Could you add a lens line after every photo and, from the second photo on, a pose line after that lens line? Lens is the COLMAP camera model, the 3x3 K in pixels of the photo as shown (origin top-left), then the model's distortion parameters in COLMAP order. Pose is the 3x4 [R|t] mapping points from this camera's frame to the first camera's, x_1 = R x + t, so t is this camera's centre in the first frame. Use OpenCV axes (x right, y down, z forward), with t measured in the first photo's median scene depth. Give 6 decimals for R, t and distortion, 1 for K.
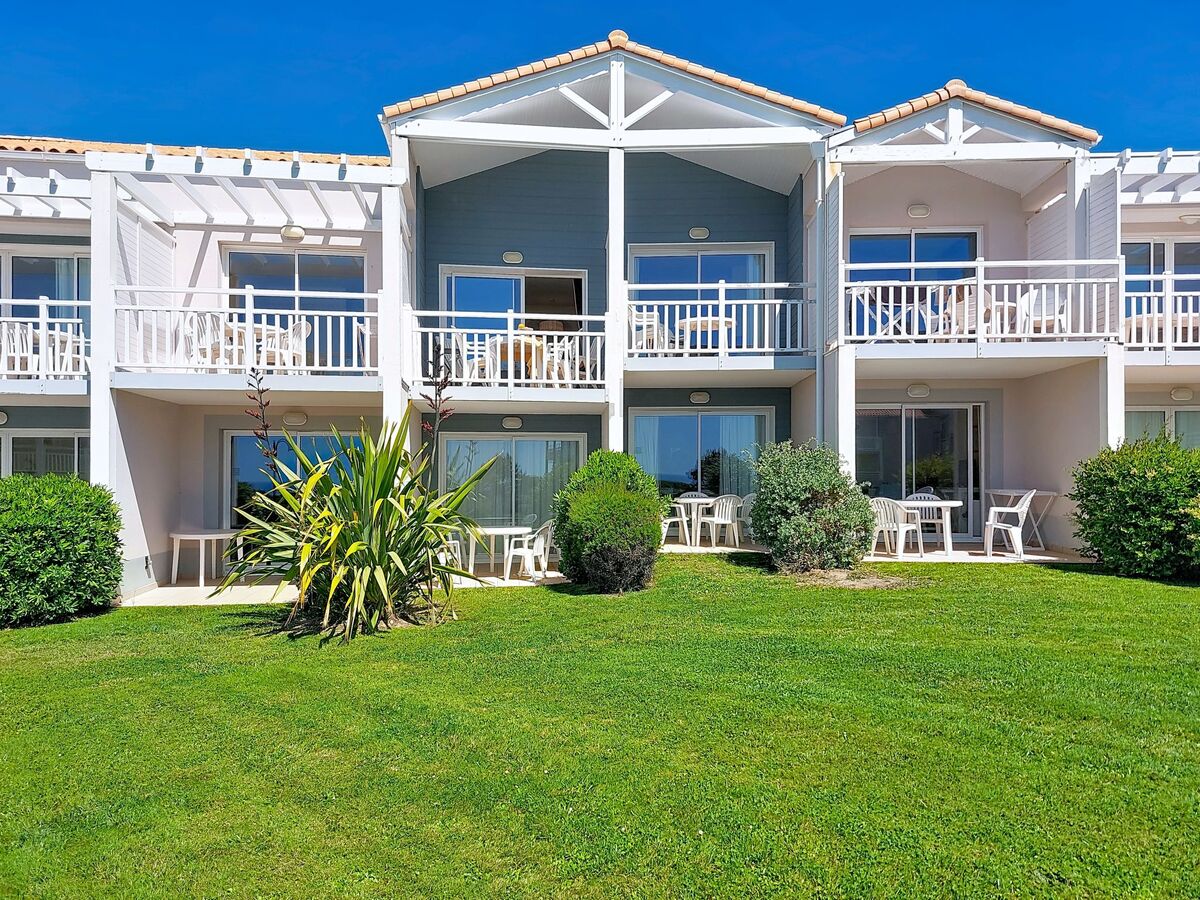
lens RADIAL K [[964.0, 0, 623.7], [0, 964.0, 446.9], [0, 0, 1]] dist [0.128332, -0.240619]
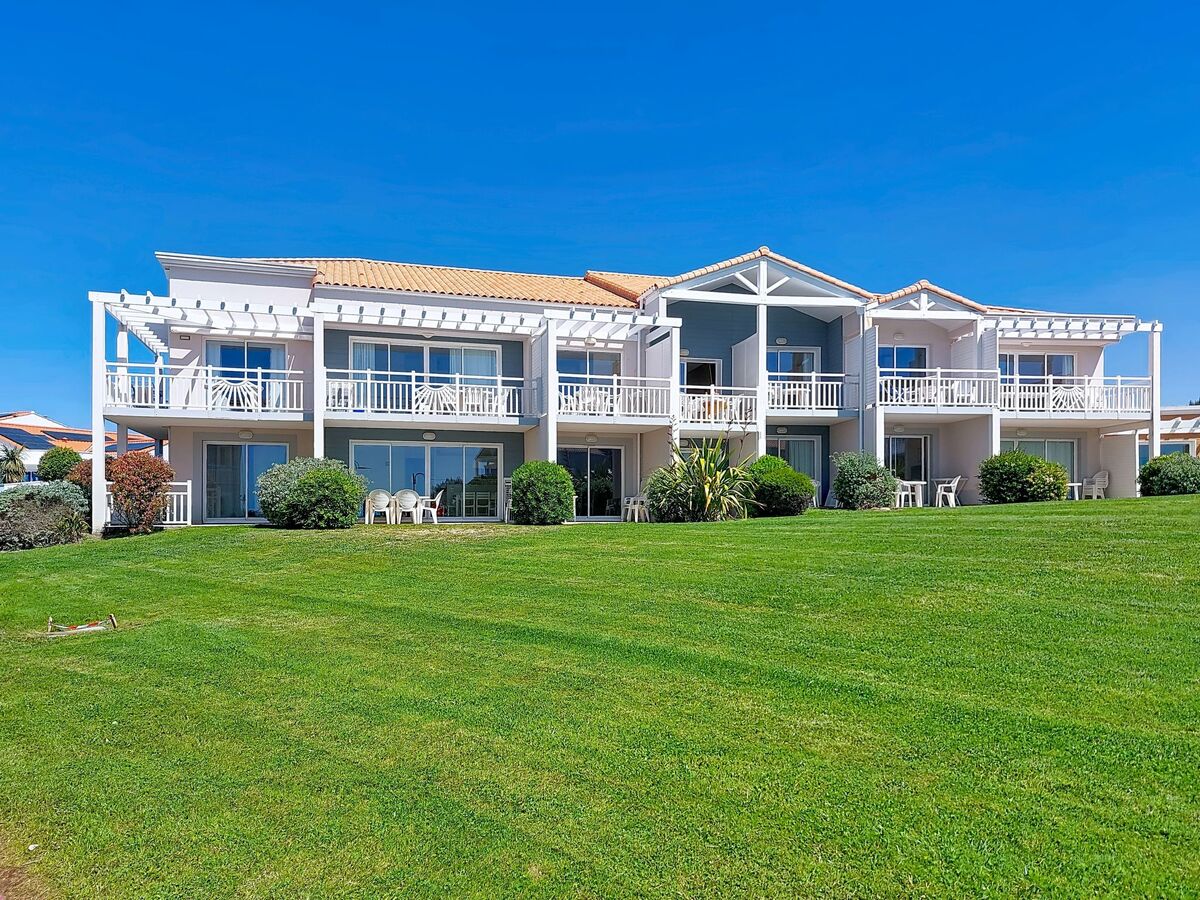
lens RADIAL K [[945.9, 0, 656.9], [0, 945.9, 490.5], [0, 0, 1]] dist [0.003020, 0.001642]
pose [[0.986334, 0.003064, 0.164727, -0.548324], [-0.004700, 0.999943, 0.009545, 0.057072], [-0.164689, -0.010189, 0.986293, -0.890072]]
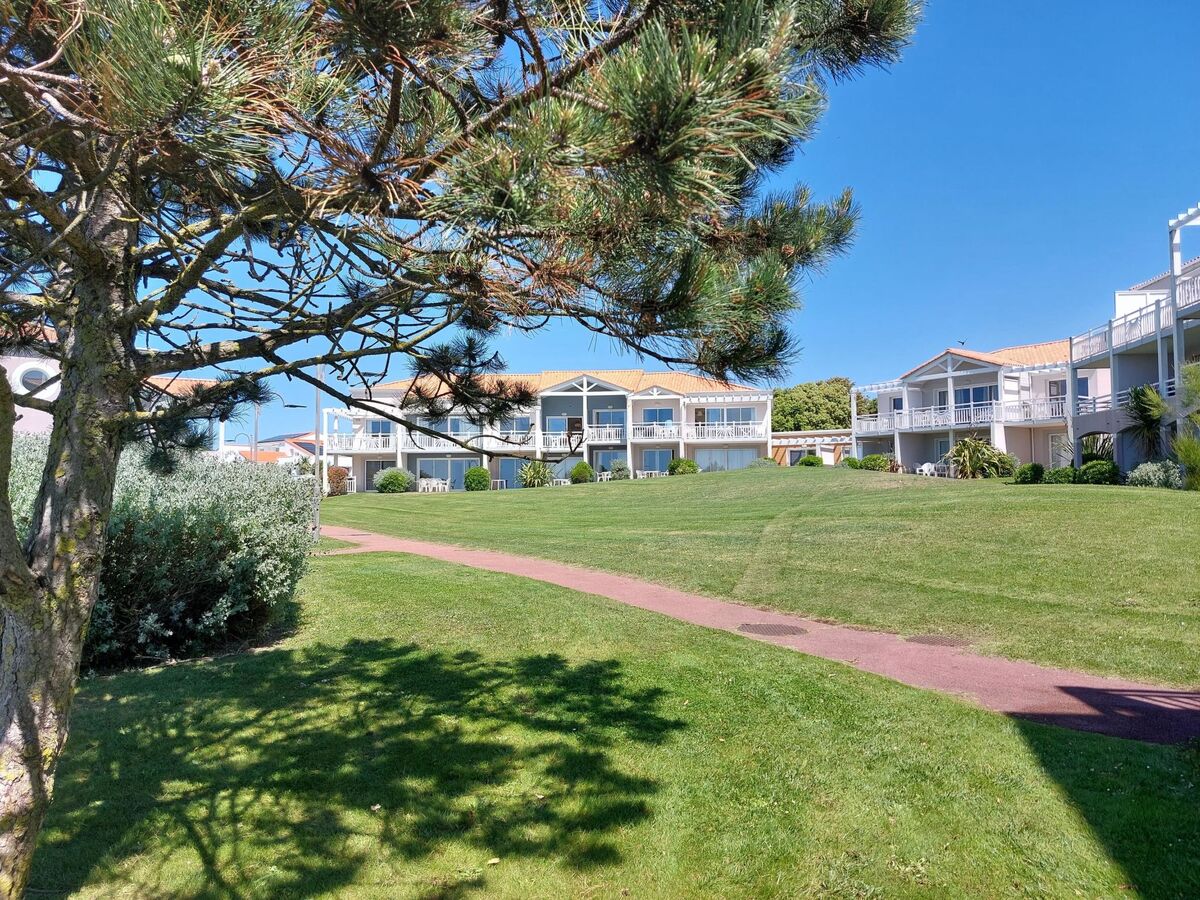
lens RADIAL K [[964.0, 0, 623.7], [0, 964.0, 446.9], [0, 0, 1]] dist [0.128332, -0.240619]
pose [[0.992792, -0.012814, -0.119161, 0.730111], [0.011812, 0.999889, -0.009108, -0.022189], [0.119264, 0.007635, 0.992833, -3.567344]]
